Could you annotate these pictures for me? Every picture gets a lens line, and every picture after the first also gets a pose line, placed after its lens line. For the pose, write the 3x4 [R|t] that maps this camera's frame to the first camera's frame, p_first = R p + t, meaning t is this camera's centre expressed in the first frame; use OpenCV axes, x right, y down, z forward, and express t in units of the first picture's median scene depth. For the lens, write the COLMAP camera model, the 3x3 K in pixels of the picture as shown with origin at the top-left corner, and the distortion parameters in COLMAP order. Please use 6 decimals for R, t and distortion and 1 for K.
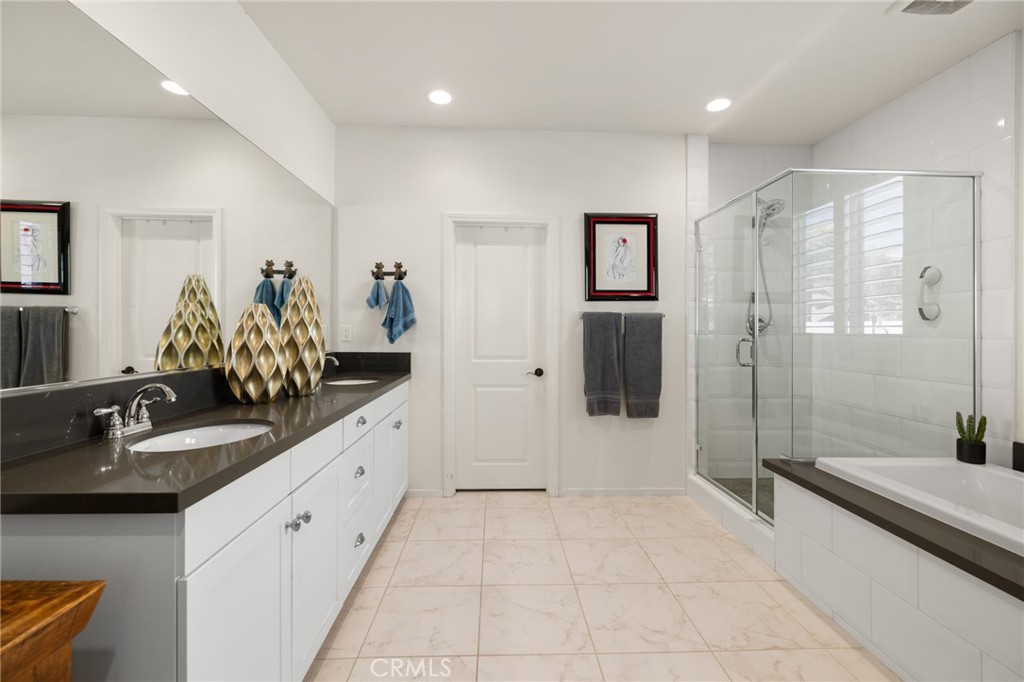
lens RADIAL K [[426.4, 0, 513.7], [0, 426.4, 337.0], [0, 0, 1]] dist [-0.001994, -0.000102]
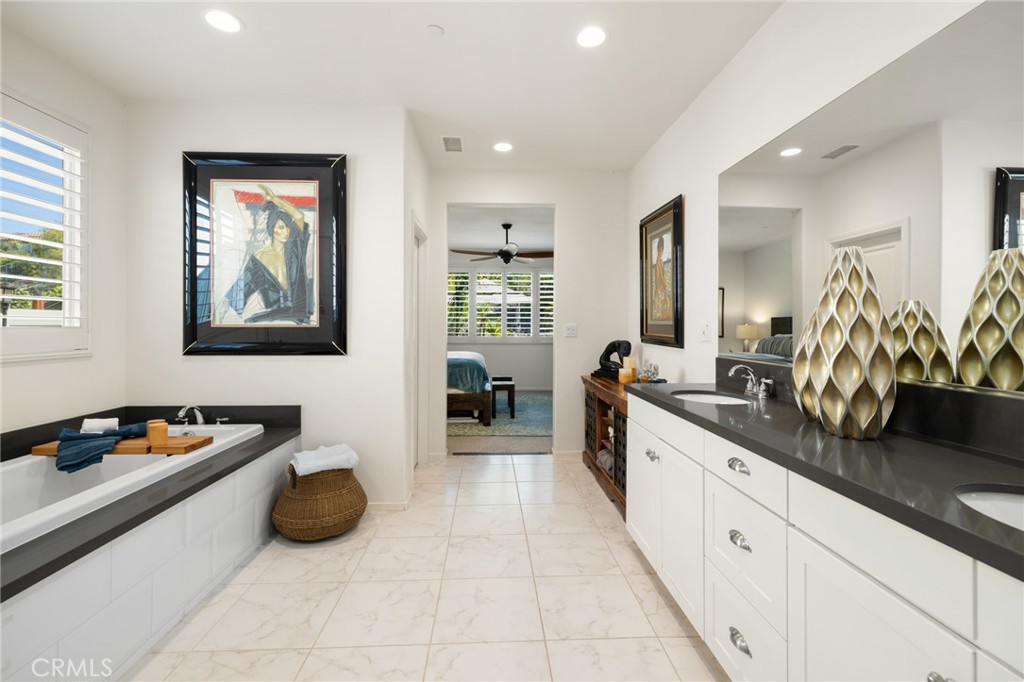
lens RADIAL K [[426.4, 0, 513.7], [0, 426.4, 337.0], [0, 0, 1]] dist [-0.001994, -0.000102]
pose [[-0.999804, -0.013182, -0.014759, 0.017252], [-0.013747, 0.999151, 0.038848, -0.032634], [0.014234, 0.039043, -0.999136, 1.935904]]
